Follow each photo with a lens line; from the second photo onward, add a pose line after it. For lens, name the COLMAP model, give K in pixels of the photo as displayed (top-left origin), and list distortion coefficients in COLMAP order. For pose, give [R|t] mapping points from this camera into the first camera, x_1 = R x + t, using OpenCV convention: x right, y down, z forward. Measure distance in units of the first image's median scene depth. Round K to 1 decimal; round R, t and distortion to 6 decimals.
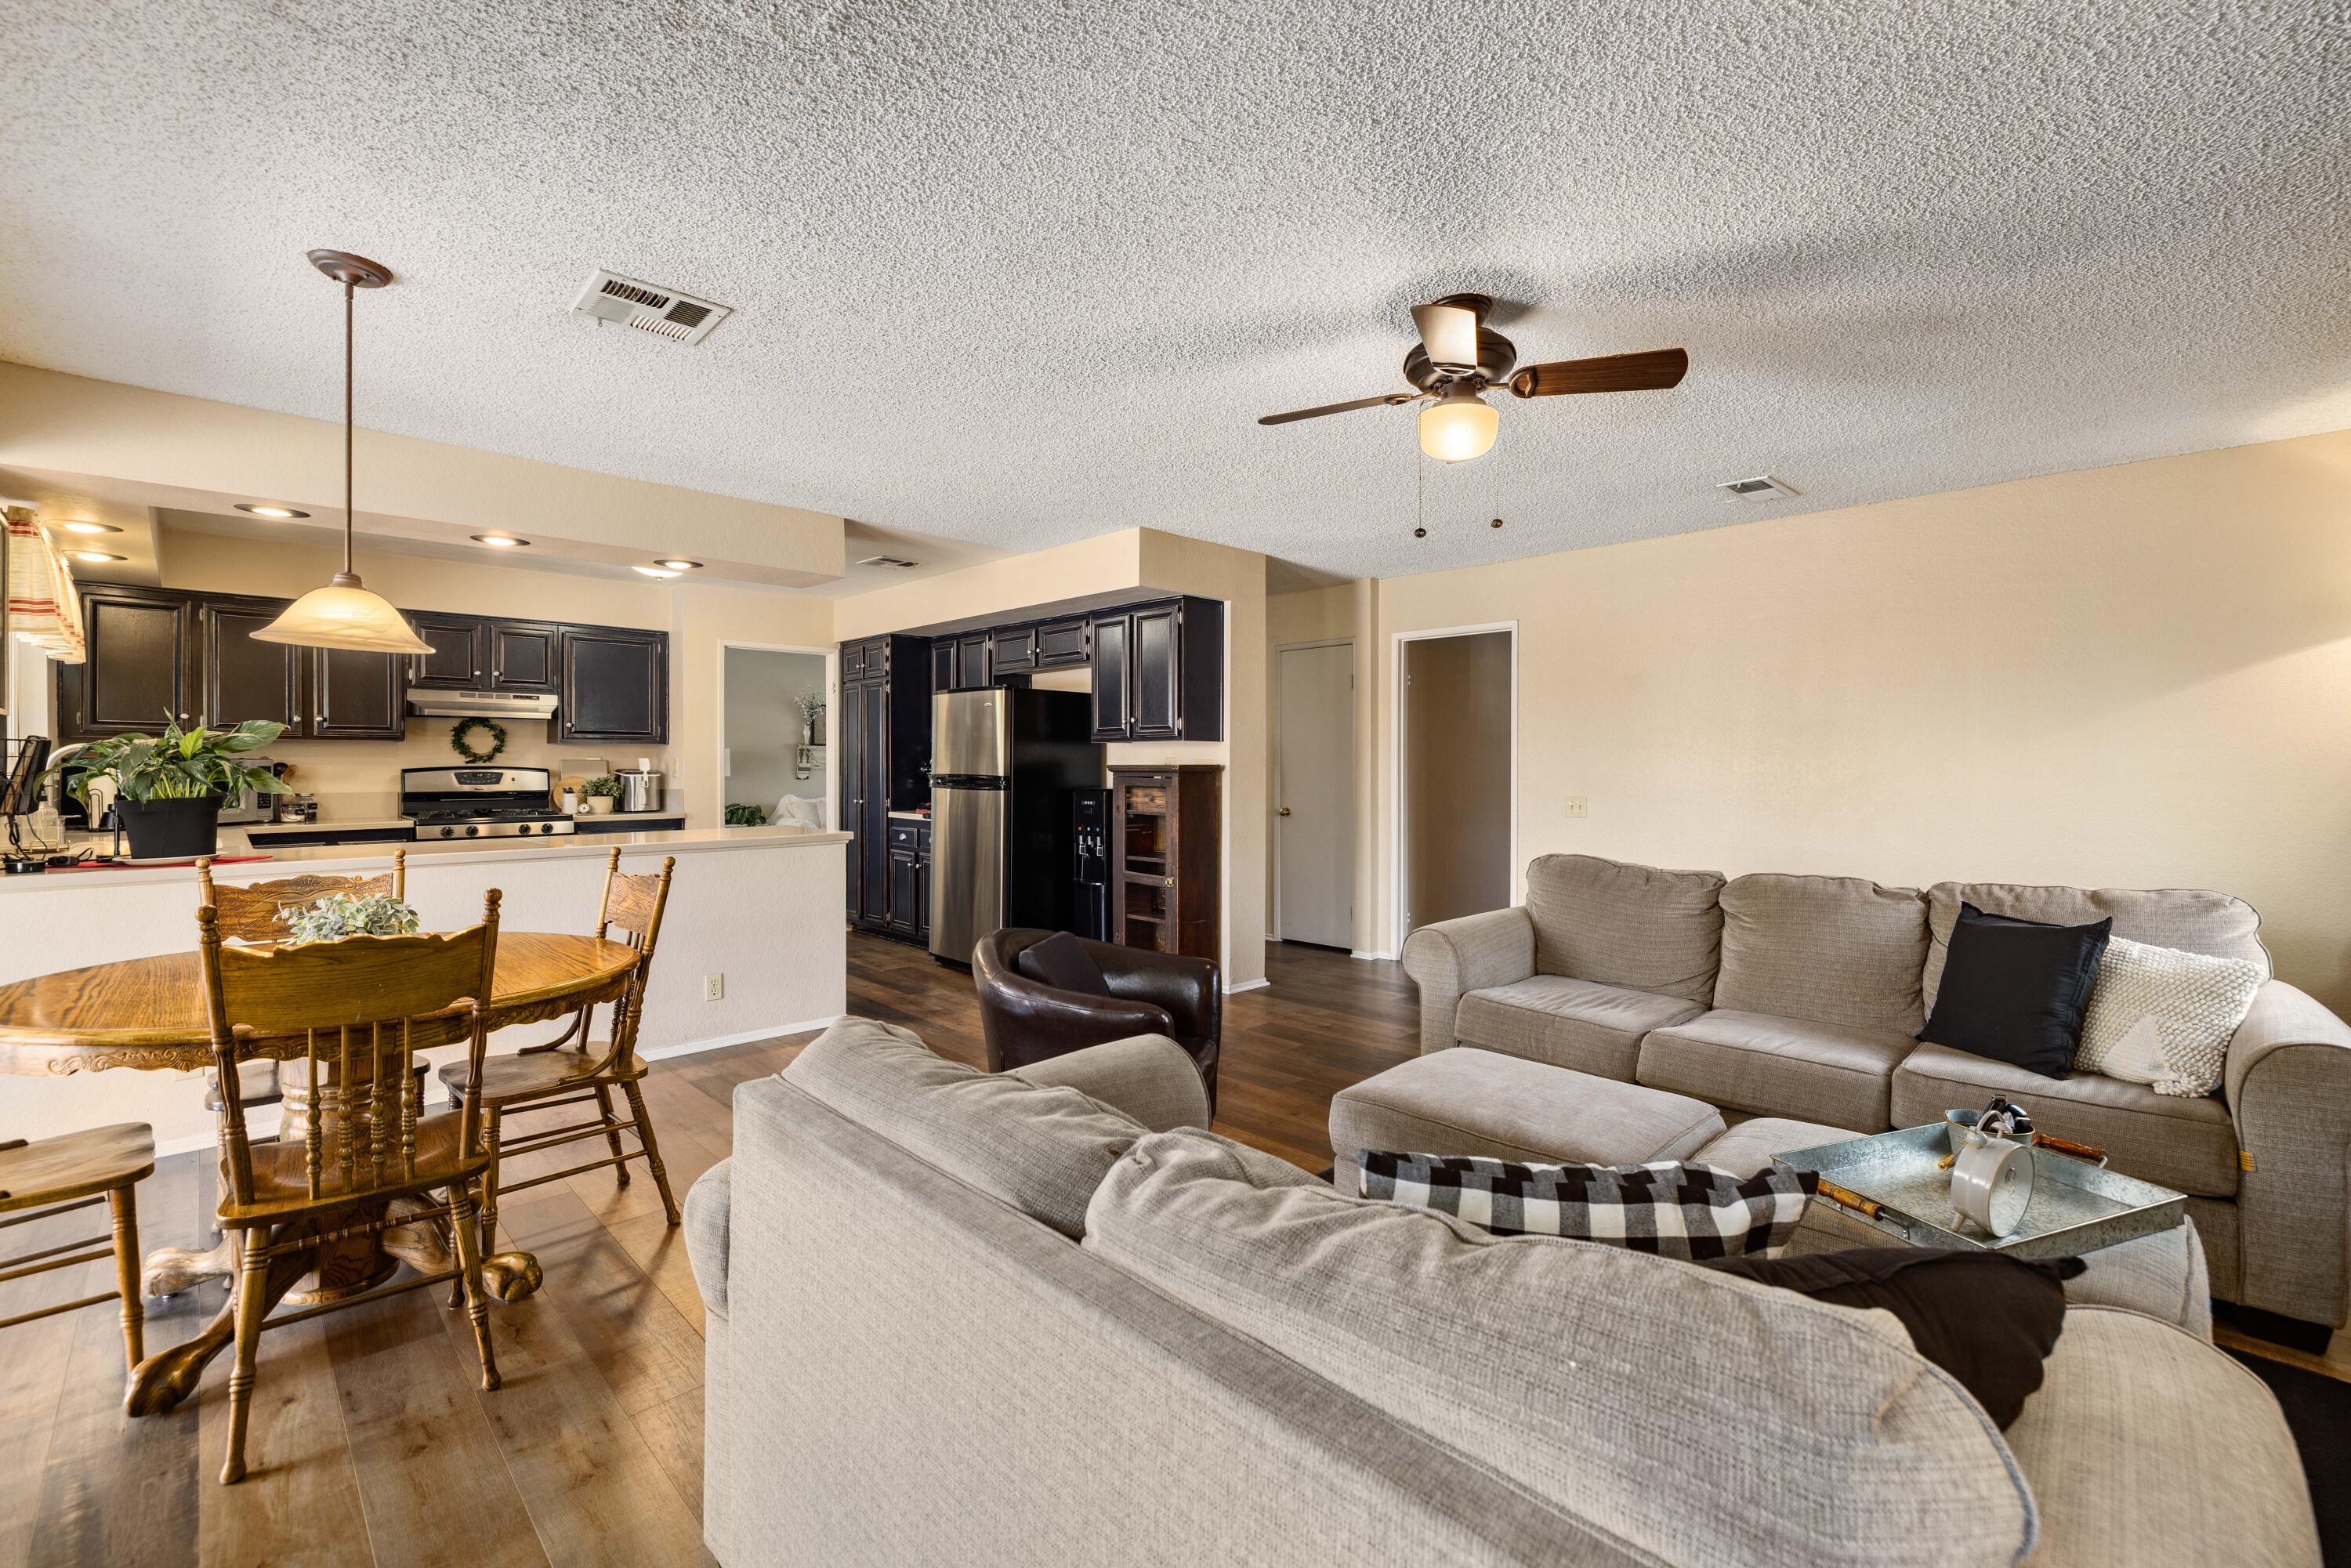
lens RADIAL K [[980.4, 0, 1171.3], [0, 980.4, 762.4], [0, 0, 1]] dist [-0.004355, 0.000139]
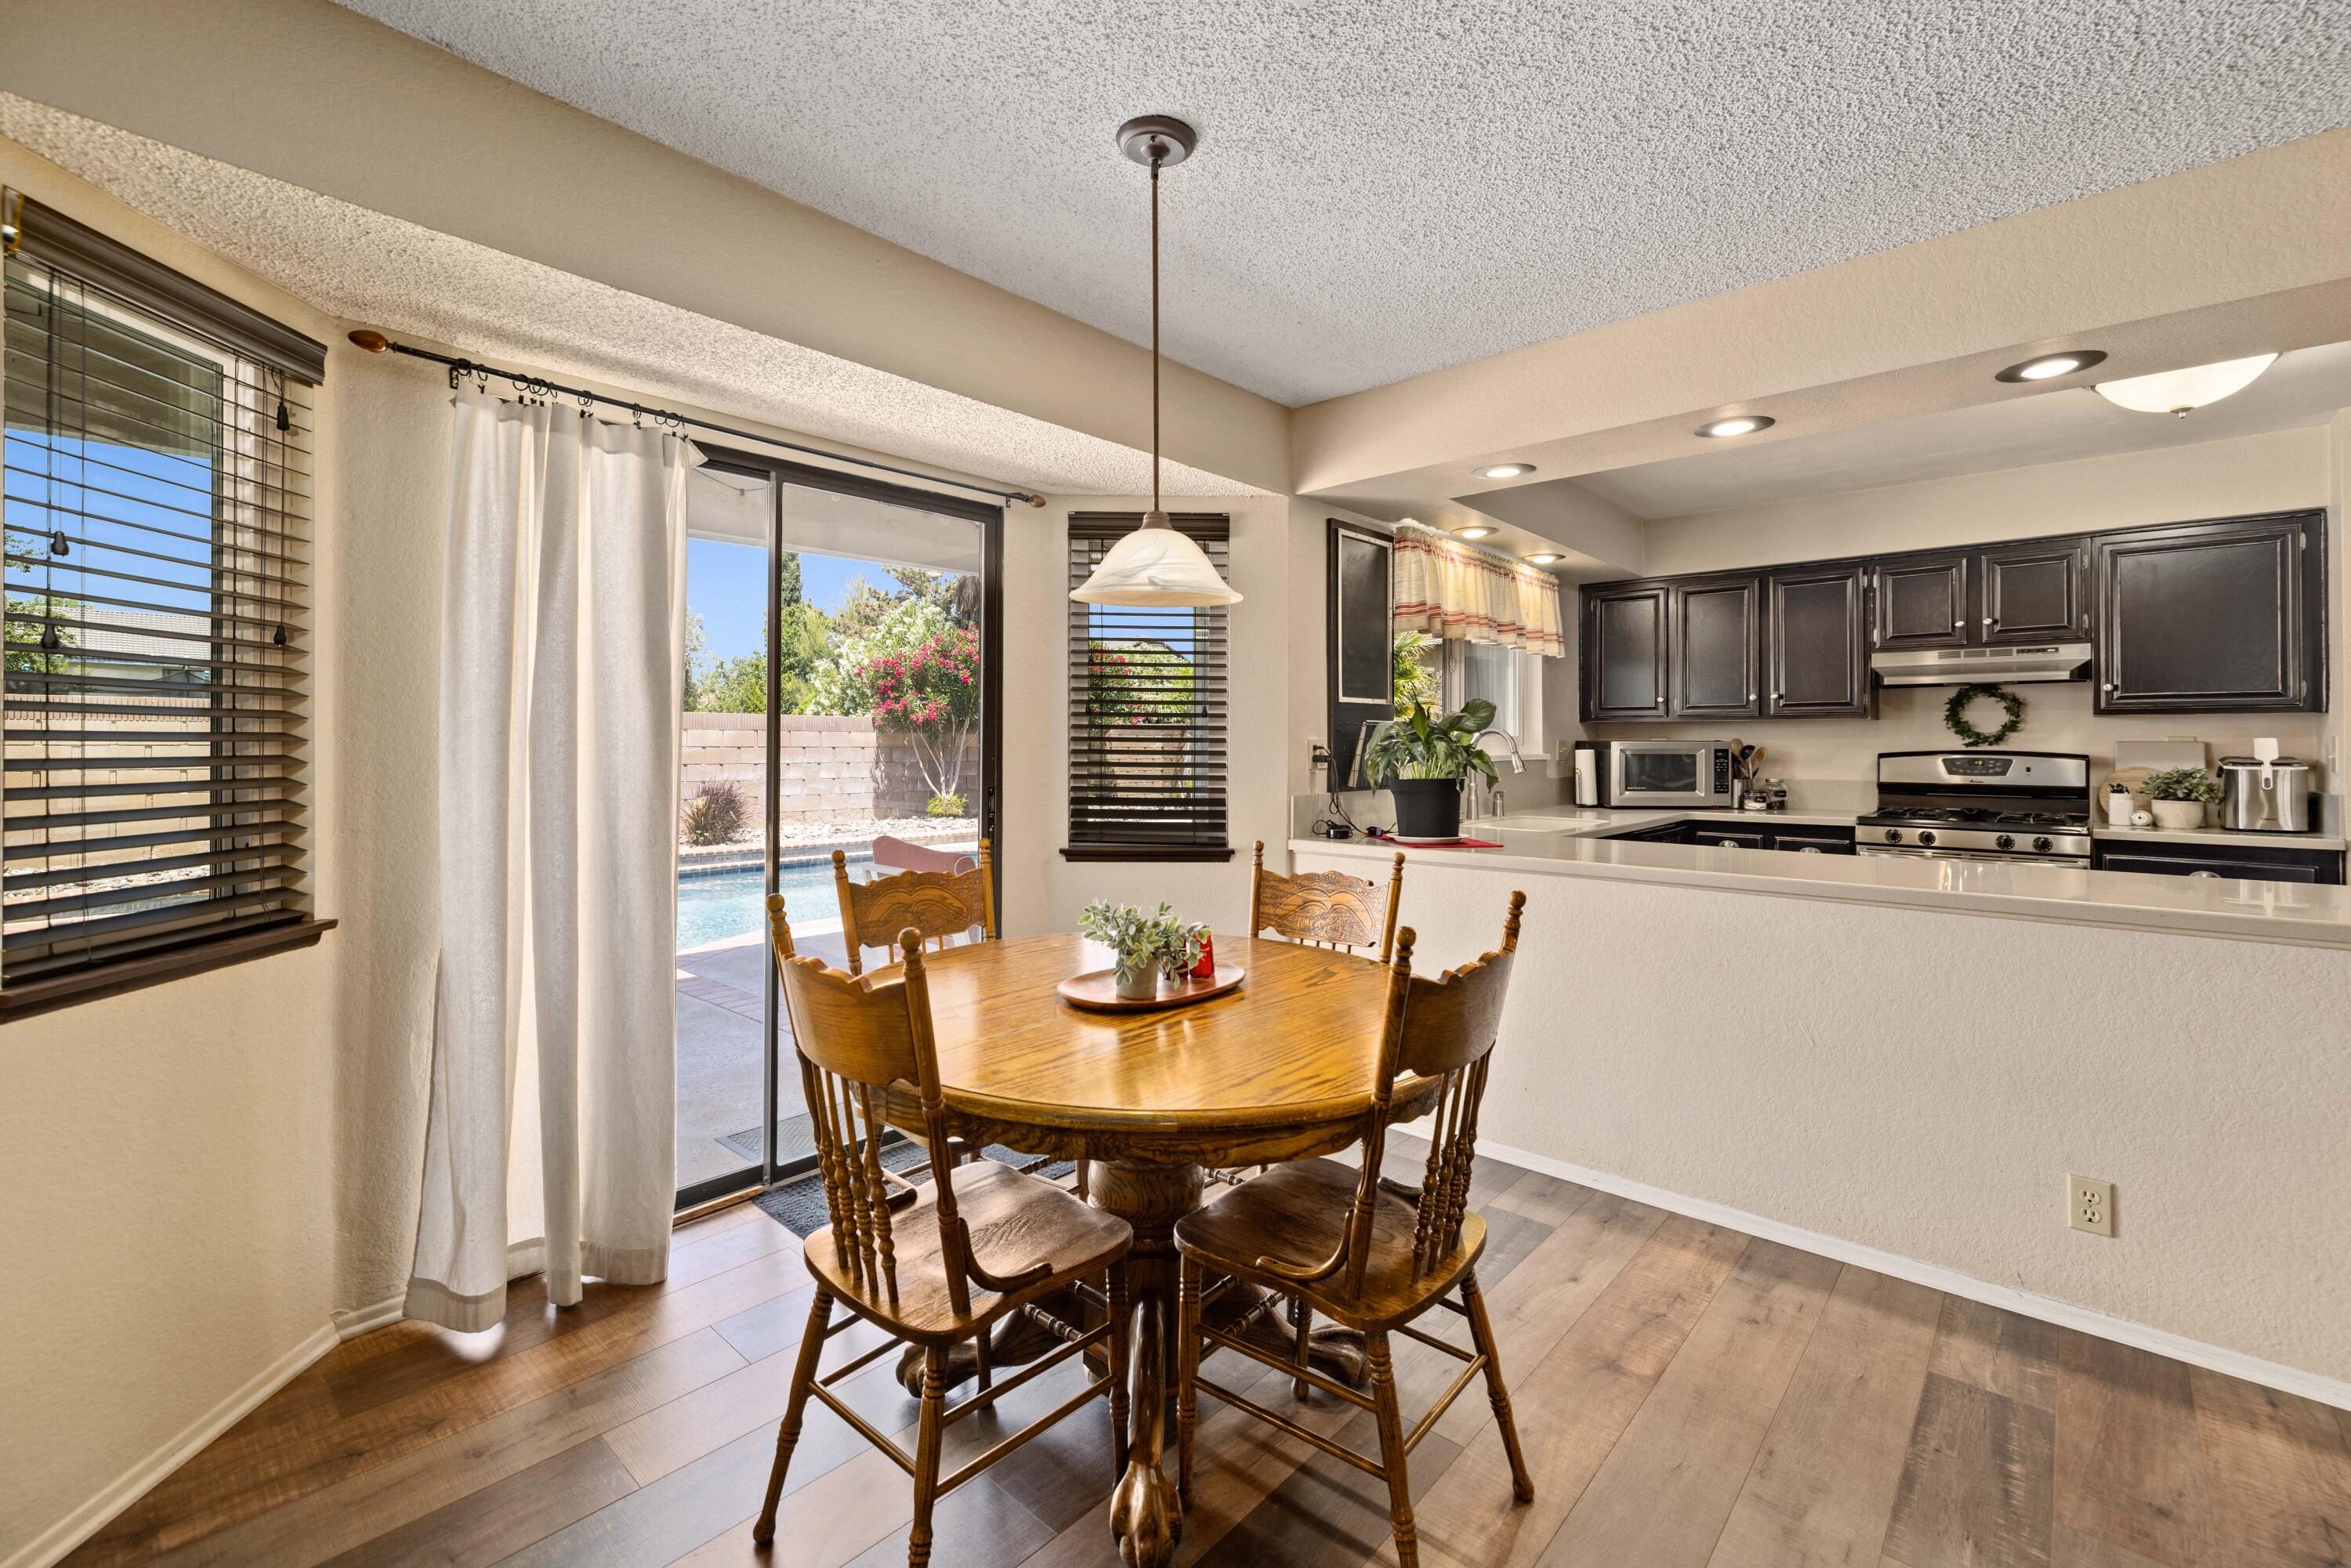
lens RADIAL K [[980.4, 0, 1189.5], [0, 980.4, 734.0], [0, 0, 1]] dist [-0.004355, 0.000139]
pose [[0.052118, -0.011098, -0.998579, -0.005455], [-0.002214, 0.999935, -0.011228, 0.001335], [0.998638, 0.002796, 0.052090, 0.375969]]
